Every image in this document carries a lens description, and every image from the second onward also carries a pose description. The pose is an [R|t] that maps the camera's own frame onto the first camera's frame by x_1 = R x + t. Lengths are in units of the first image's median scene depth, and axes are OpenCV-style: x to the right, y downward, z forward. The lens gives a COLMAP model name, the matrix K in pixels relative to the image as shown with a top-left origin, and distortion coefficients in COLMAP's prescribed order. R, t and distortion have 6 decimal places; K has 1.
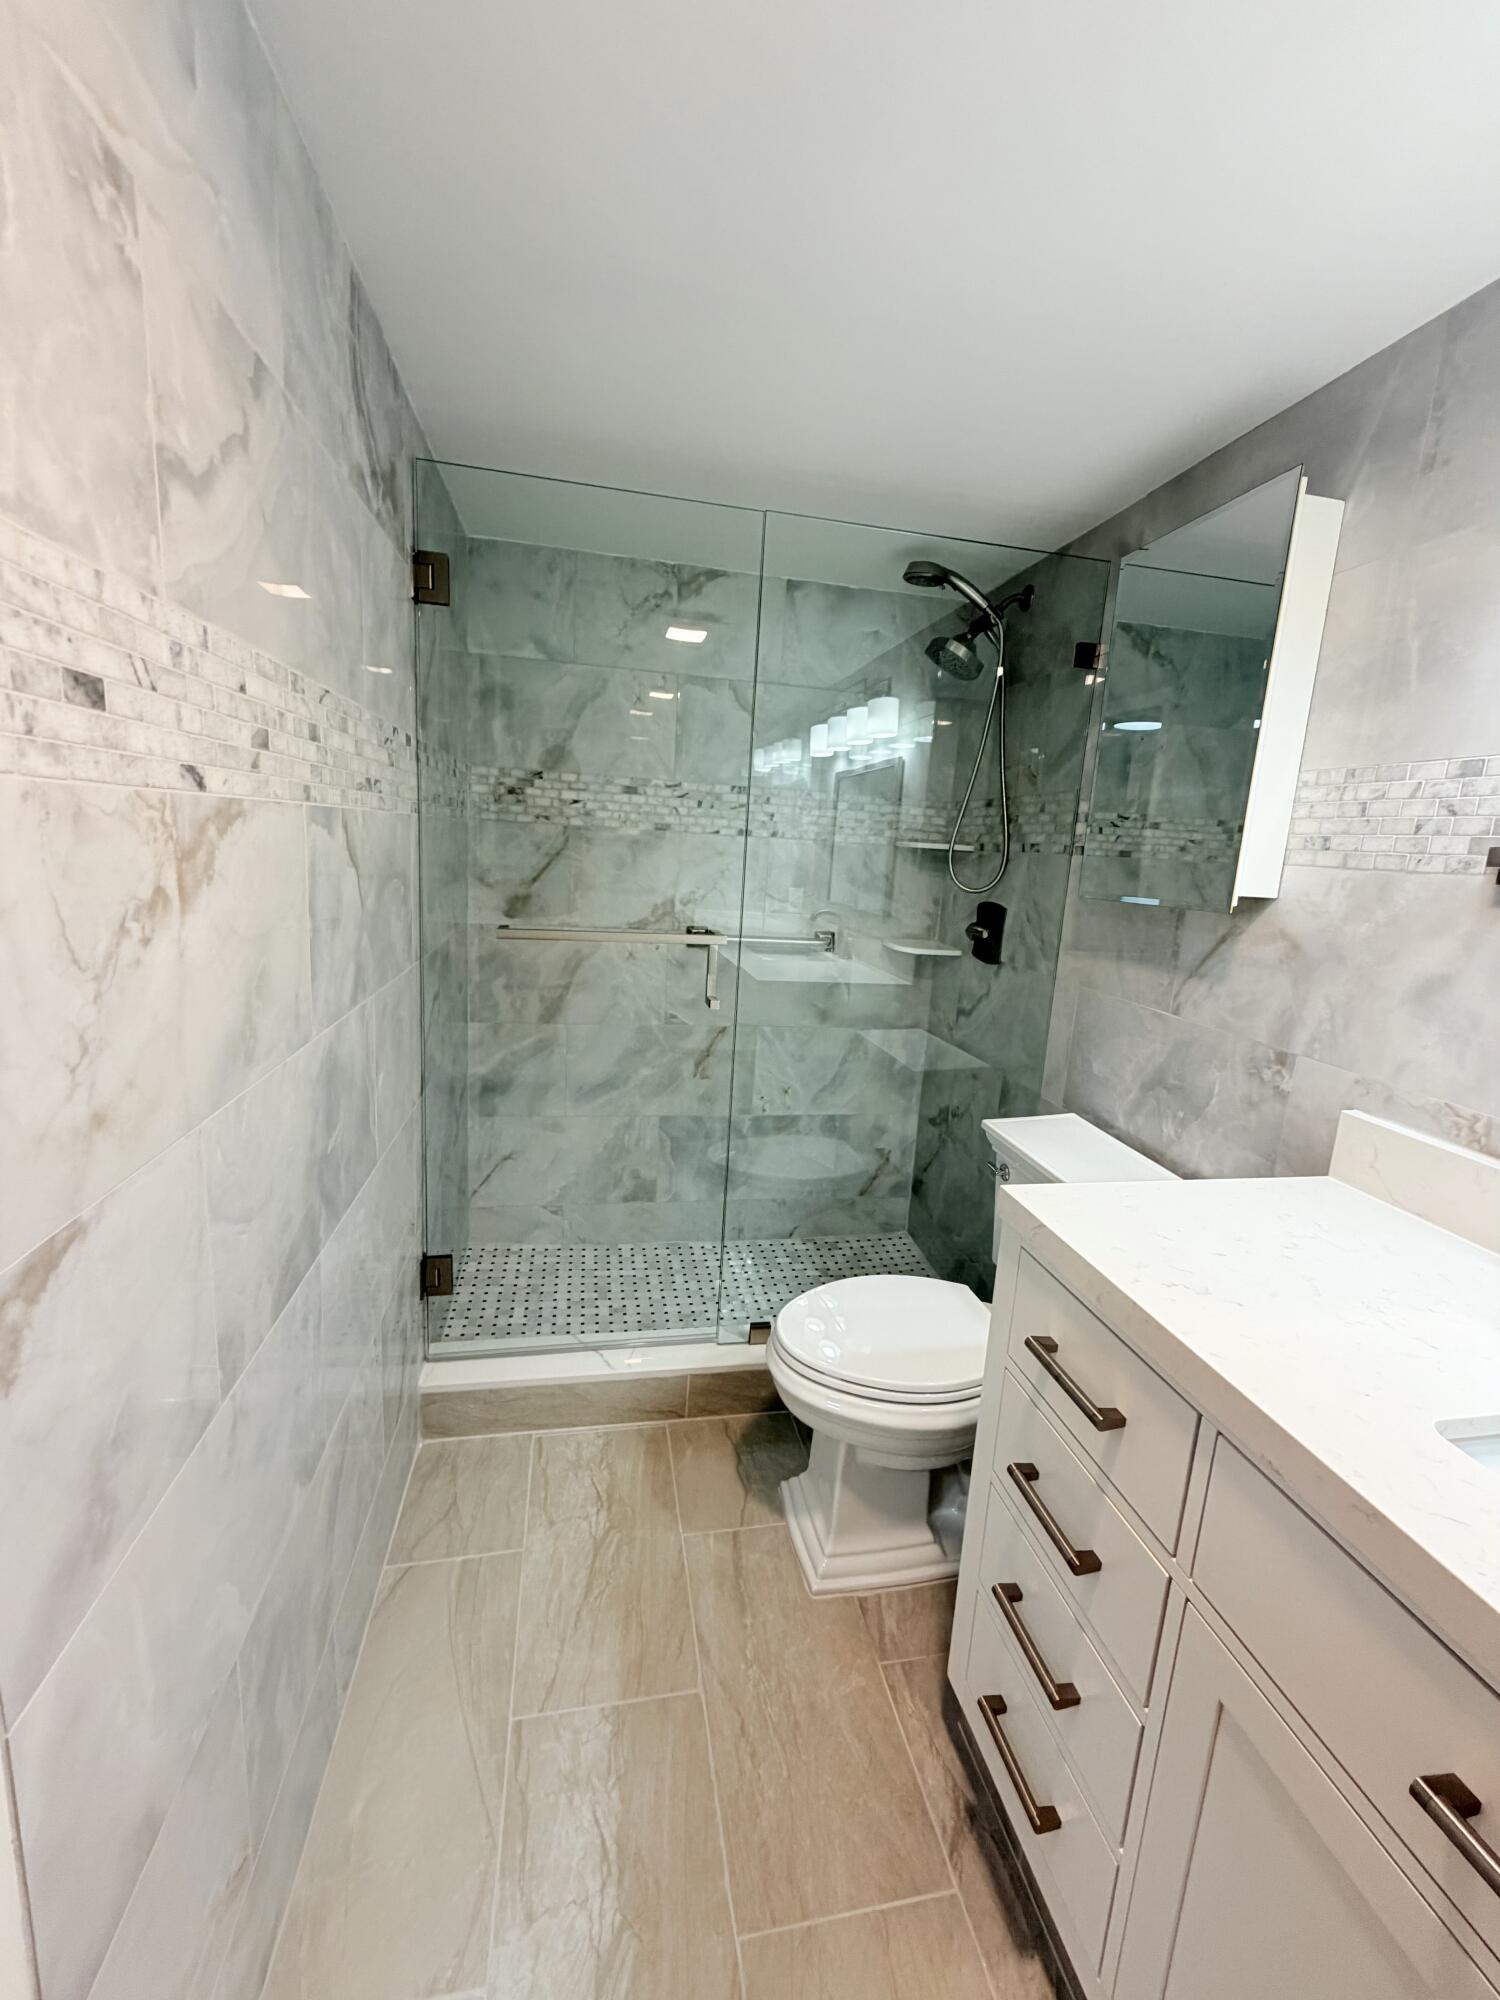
lens RADIAL K [[795.7, 0, 745.3], [0, 795.7, 993.5], [0, 0, 1]] dist [0.000569, 0.000074]
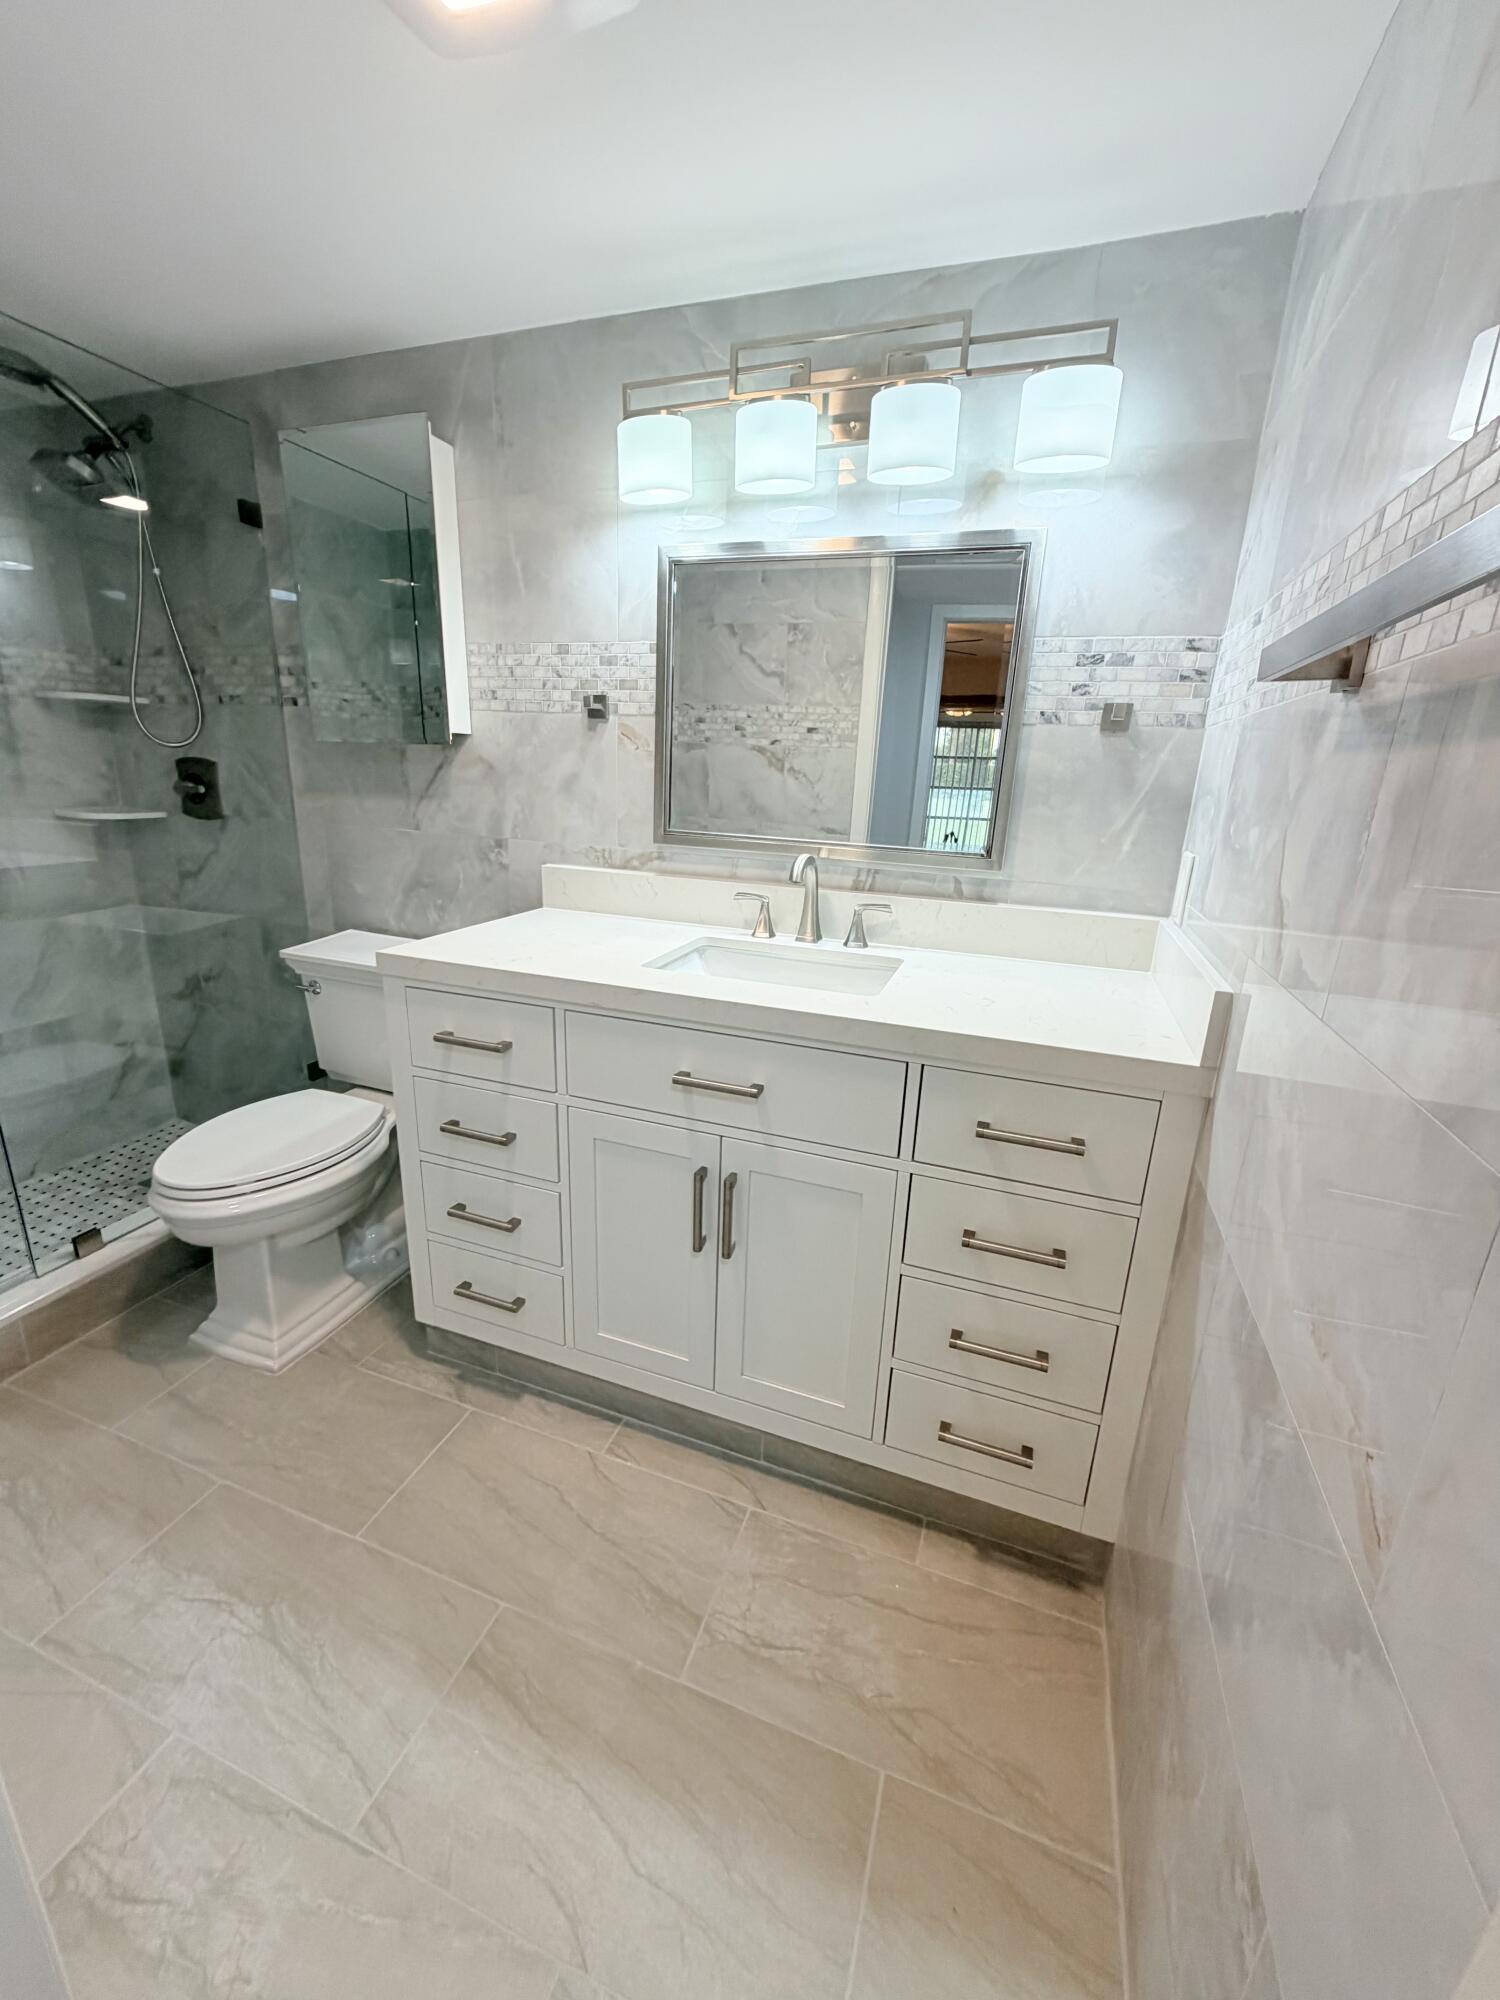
lens RADIAL K [[795.7, 0, 745.3], [0, 795.7, 993.5], [0, 0, 1]] dist [0.000569, 0.000074]
pose [[0.516307, -0.273294, 0.811627, -0.228117], [0.150172, 0.961922, 0.228372, 0.047280], [-0.843135, 0.003974, 0.537688, -0.121399]]
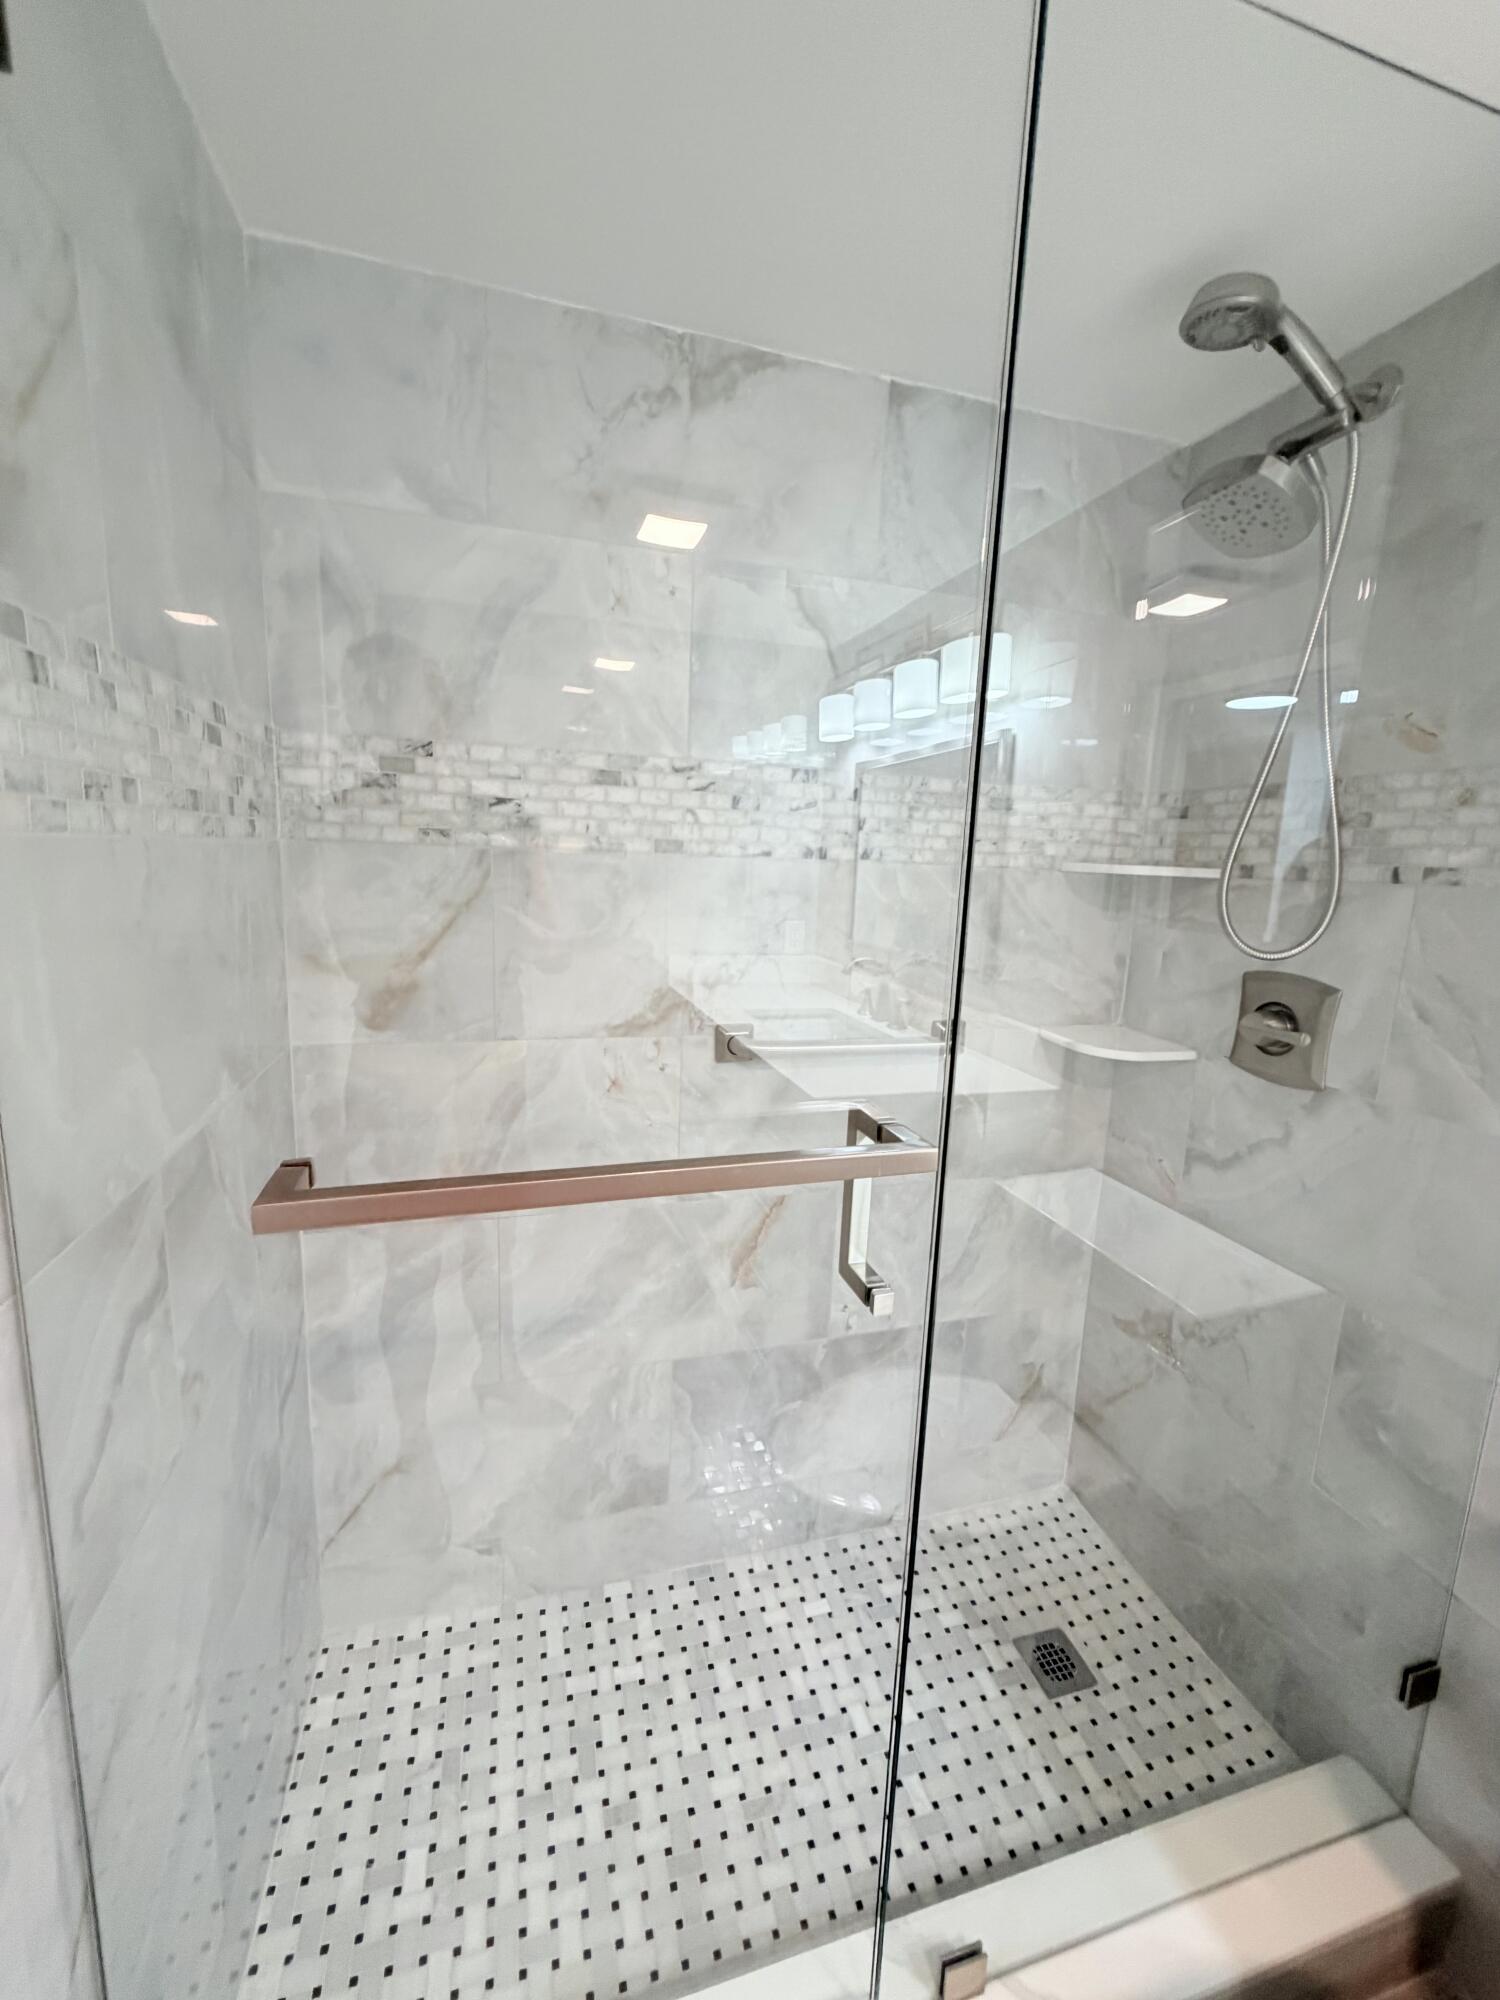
lens RADIAL K [[799.9, 0, 746.1], [0, 799.9, 996.5], [0, 0, 1]] dist [0.000149, 0.000178]
pose [[0.995850, -0.035109, 0.083965, -0.107485], [0.035866, 0.999328, -0.007526, -0.109470], [-0.083644, 0.010506, 0.996440, 0.492034]]
